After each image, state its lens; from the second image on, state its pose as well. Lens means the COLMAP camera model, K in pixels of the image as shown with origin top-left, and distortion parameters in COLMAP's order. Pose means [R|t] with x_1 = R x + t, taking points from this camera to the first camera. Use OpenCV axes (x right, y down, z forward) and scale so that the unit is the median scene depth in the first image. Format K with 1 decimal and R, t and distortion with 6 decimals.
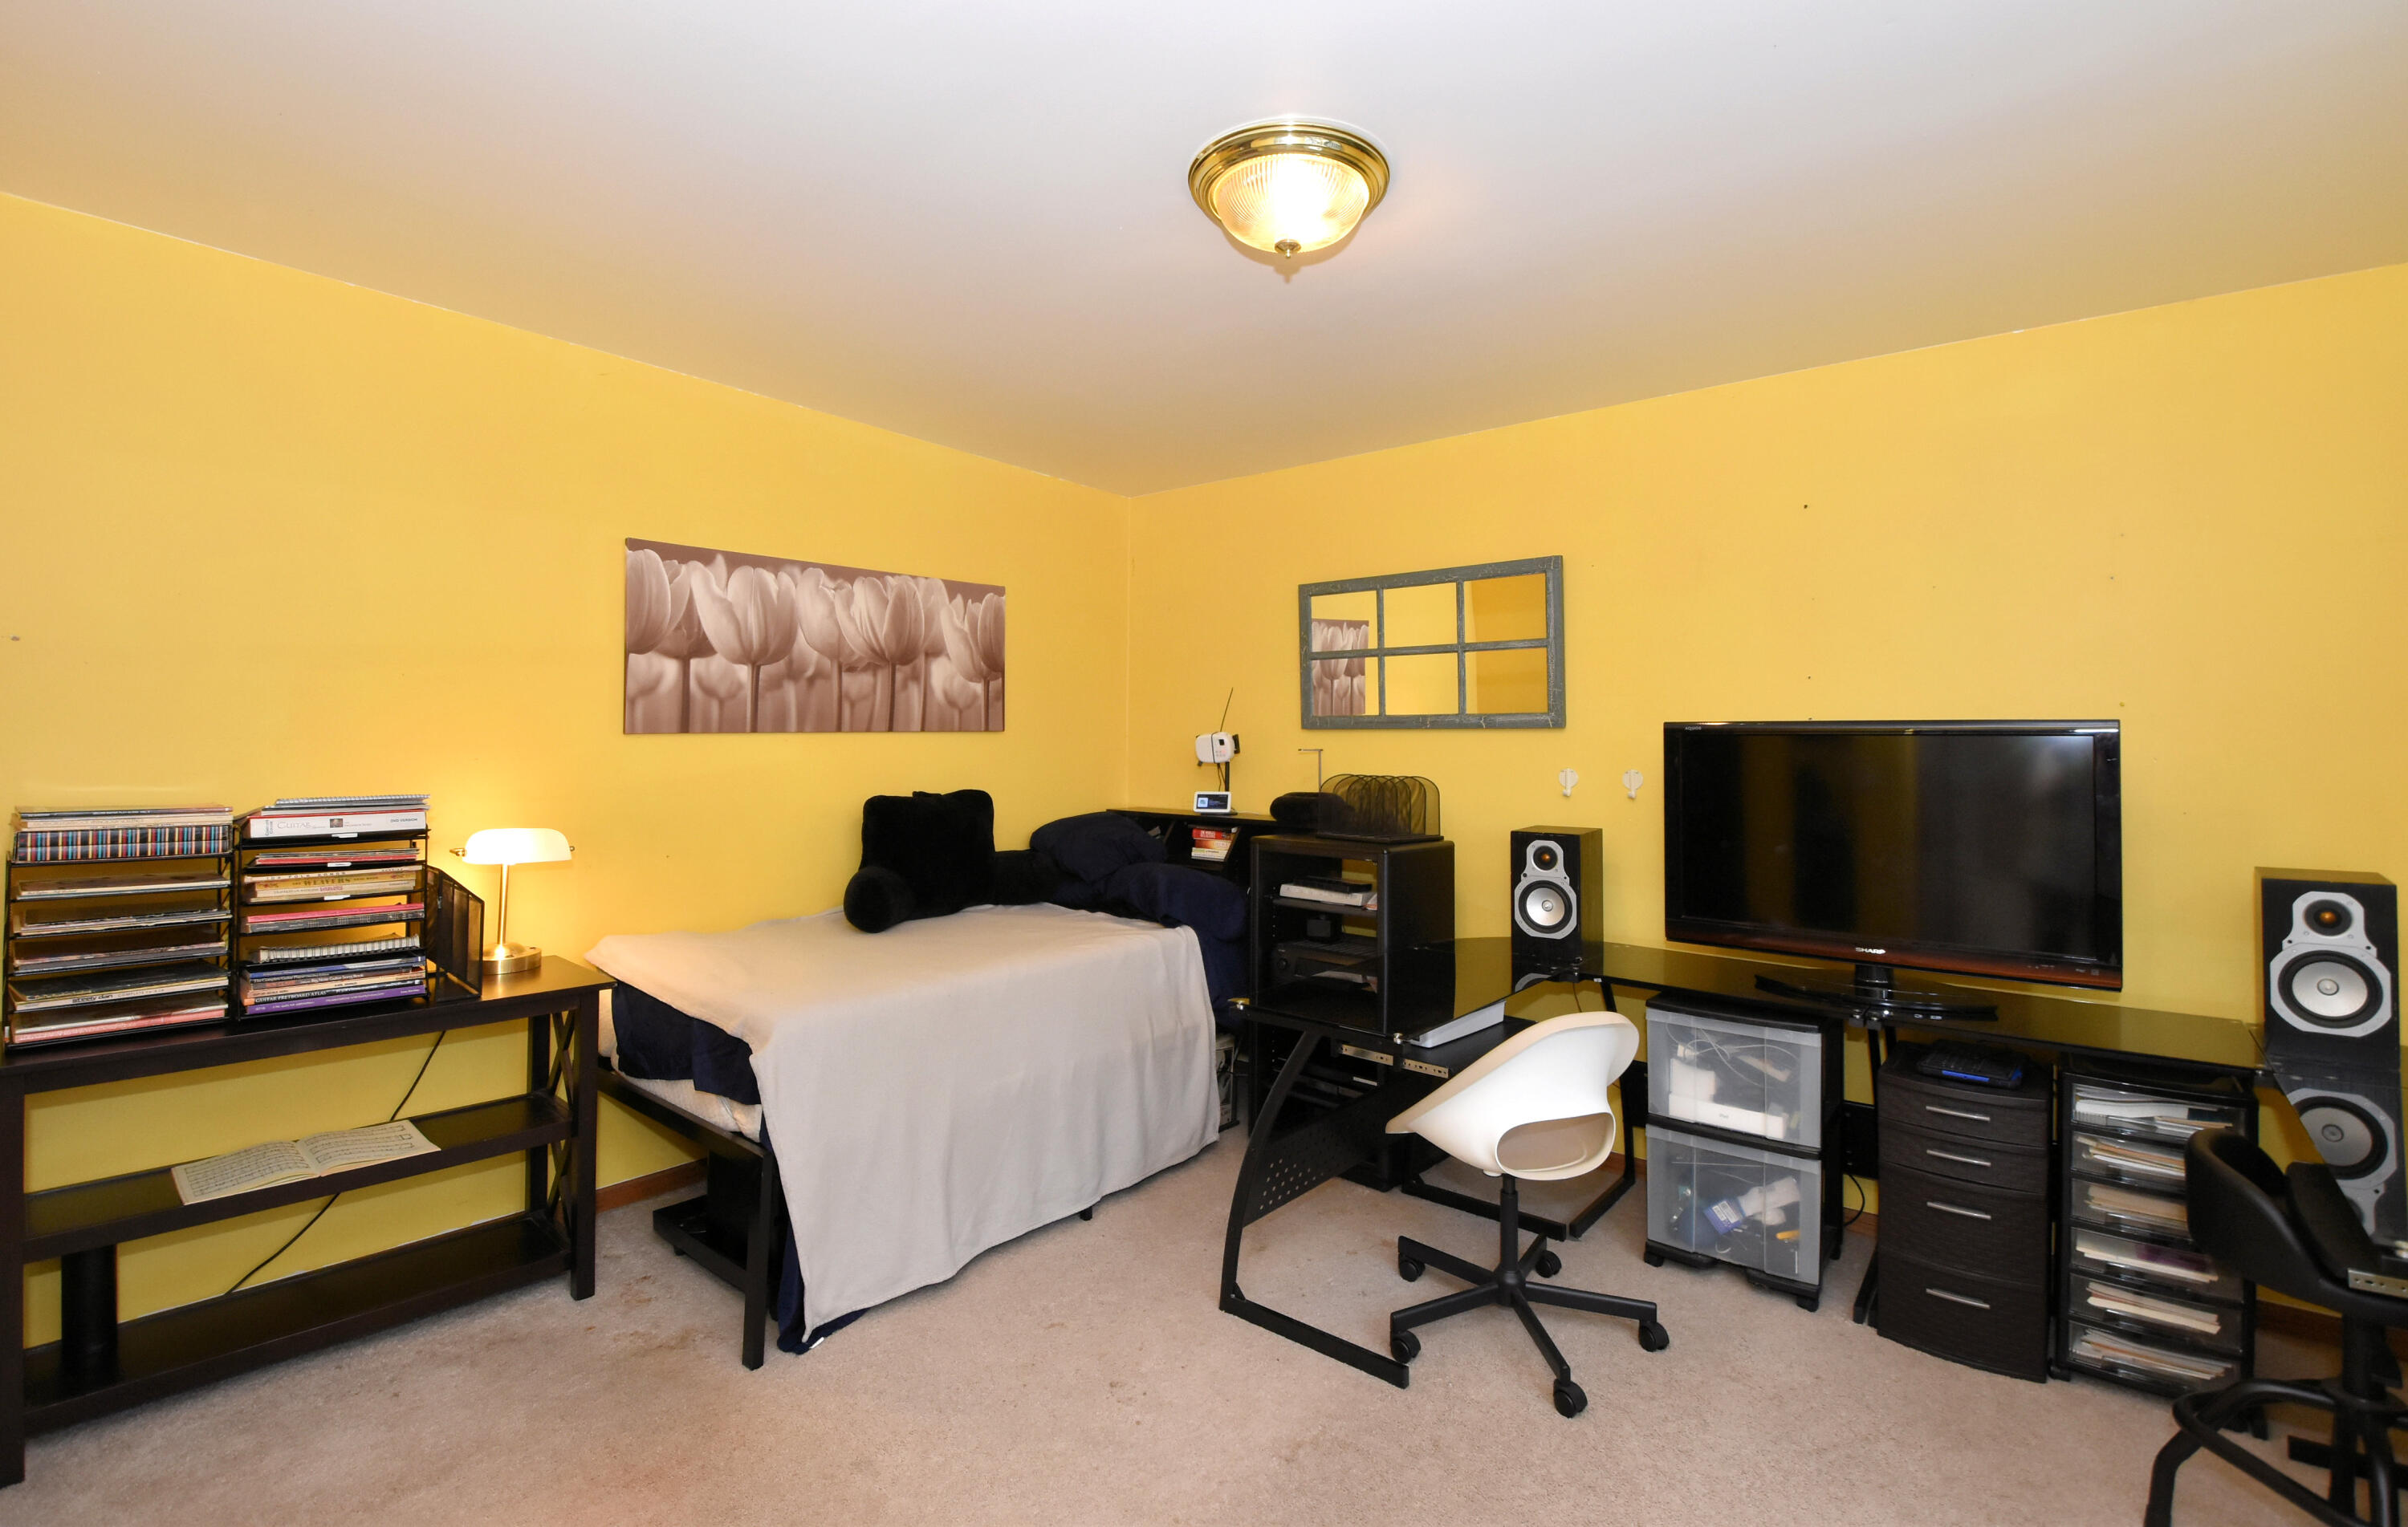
lens RADIAL K [[1068.8, 0, 1205.7], [0, 1068.8, 723.8], [0, 0, 1]] dist [0.021214, -0.032167]
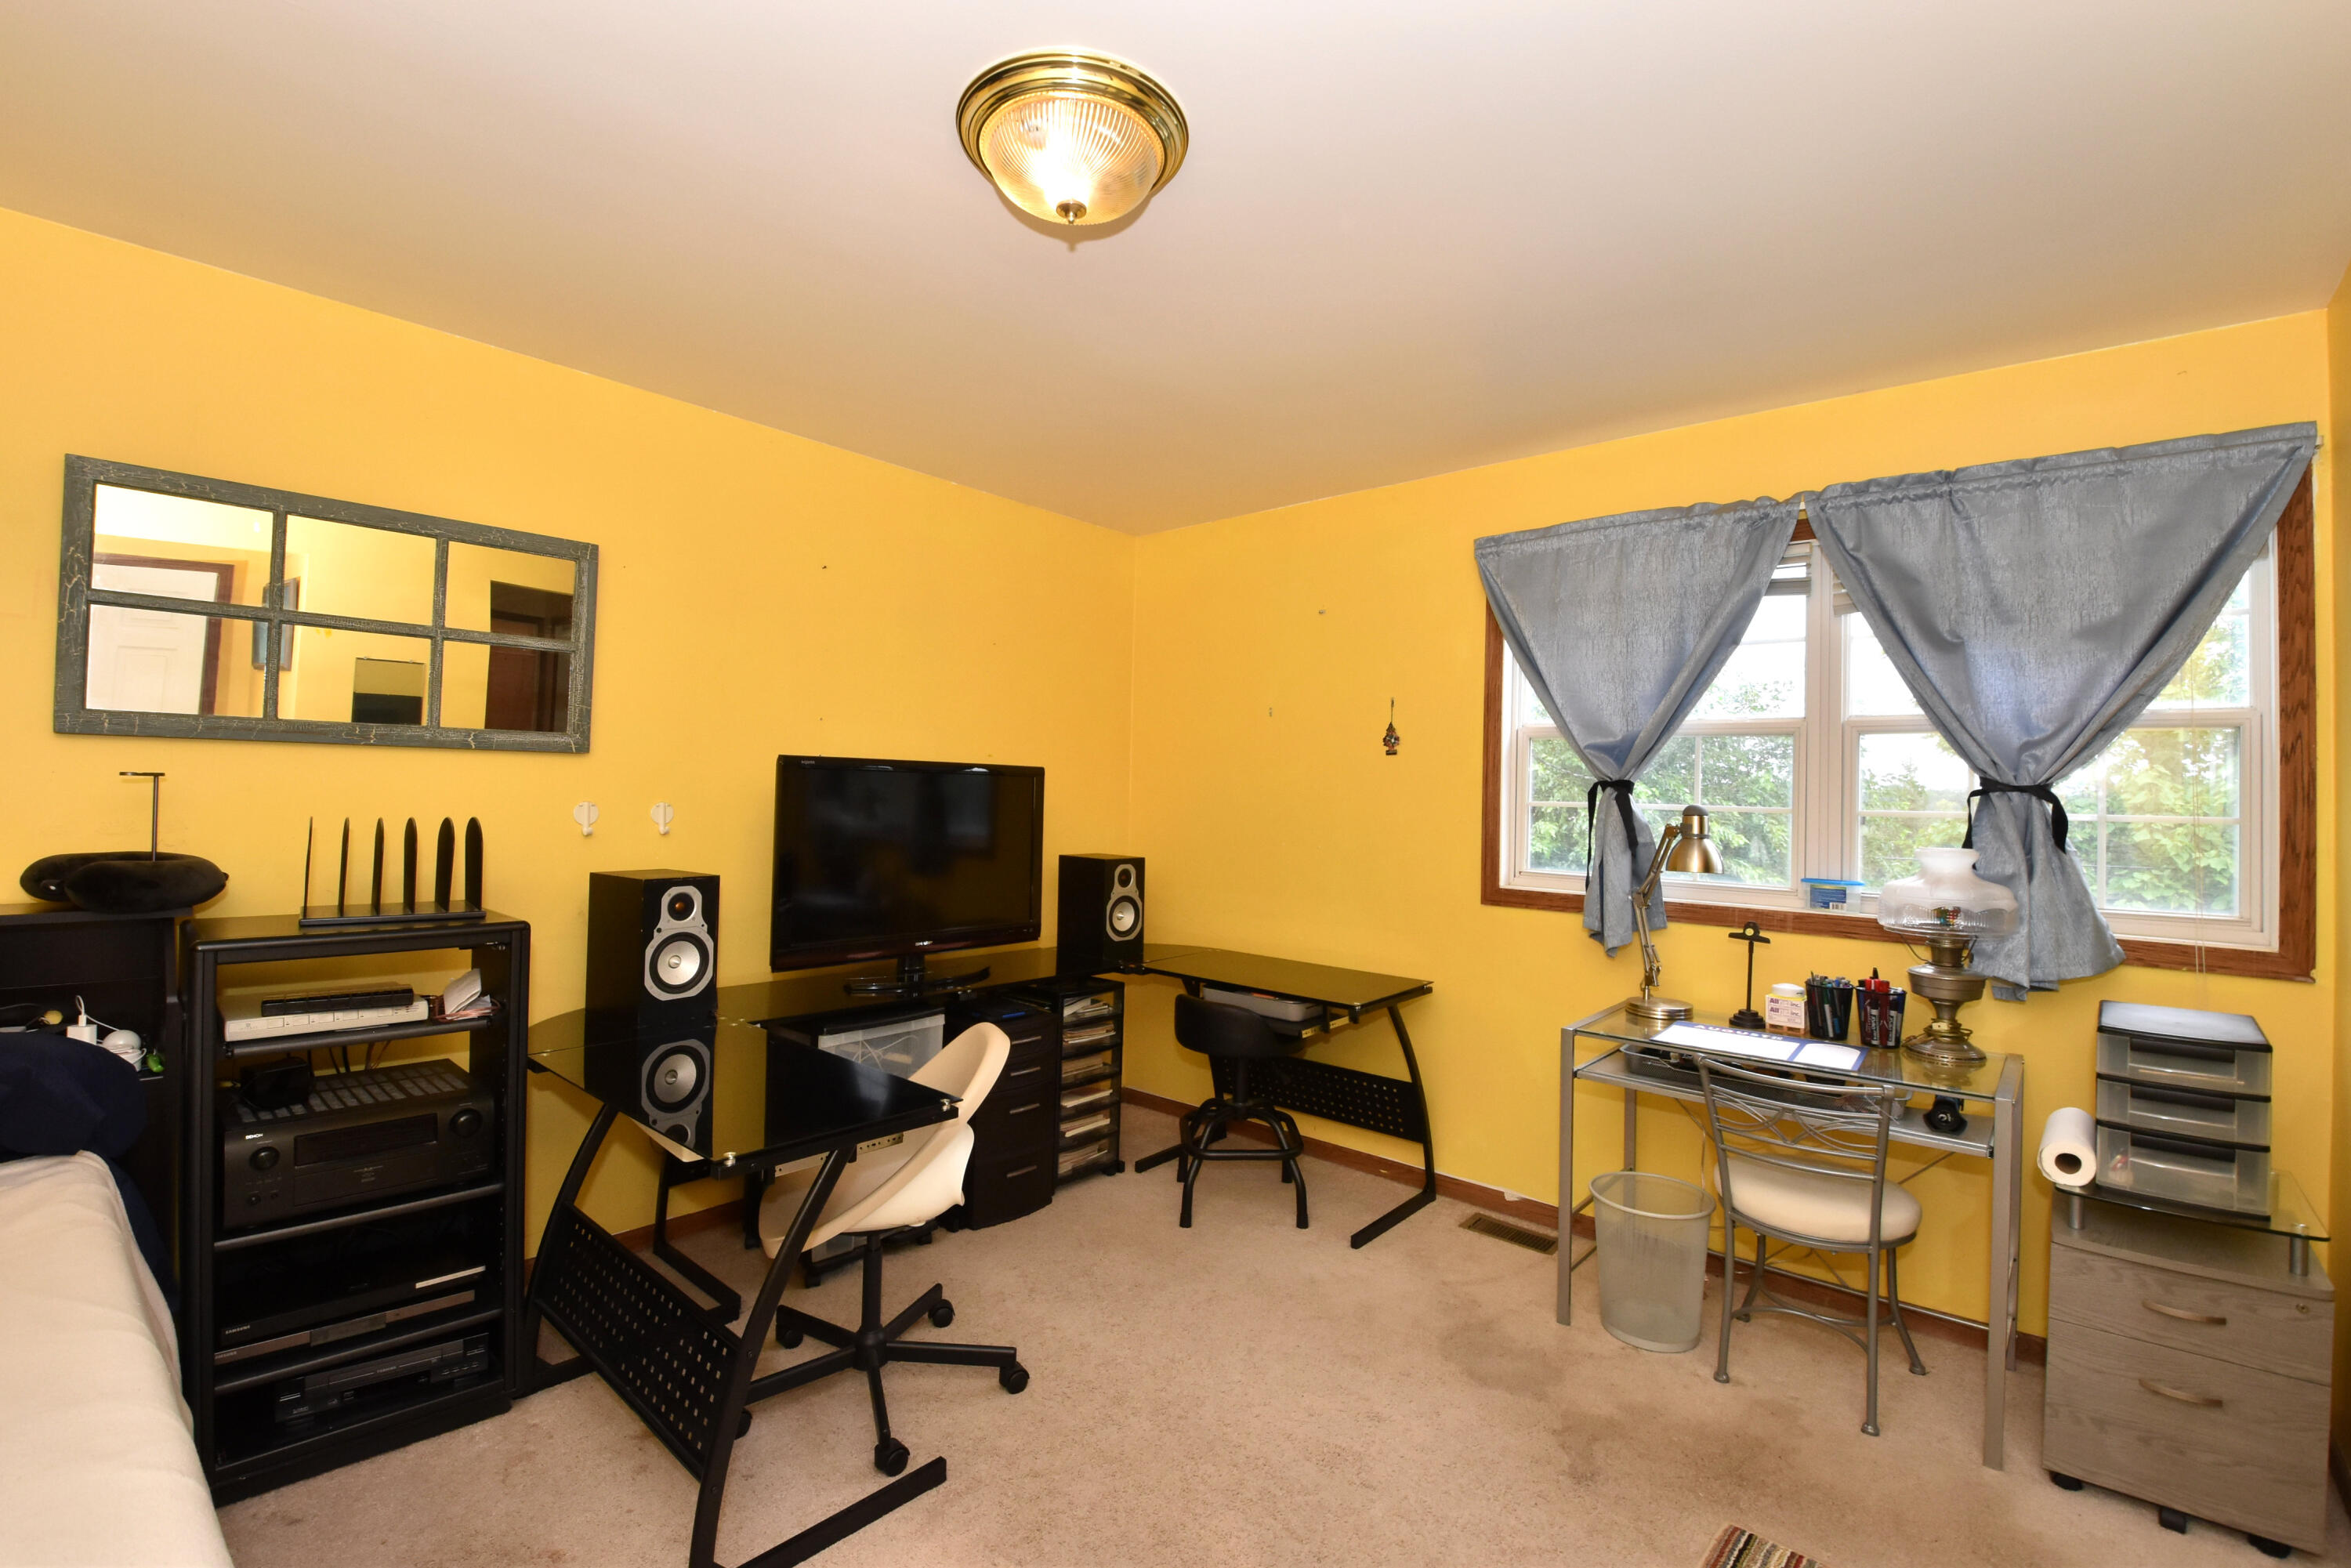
lens RADIAL K [[1047.9, 0, 1175.5], [0, 1047.9, 784.0], [0, 0, 1]] dist [0.002454, -0.021636]
pose [[0.010039, 0.008390, 0.999914, -0.519739], [-0.032875, 0.999427, -0.008055, 0.020916], [-0.999409, -0.032792, 0.010309, 0.597872]]
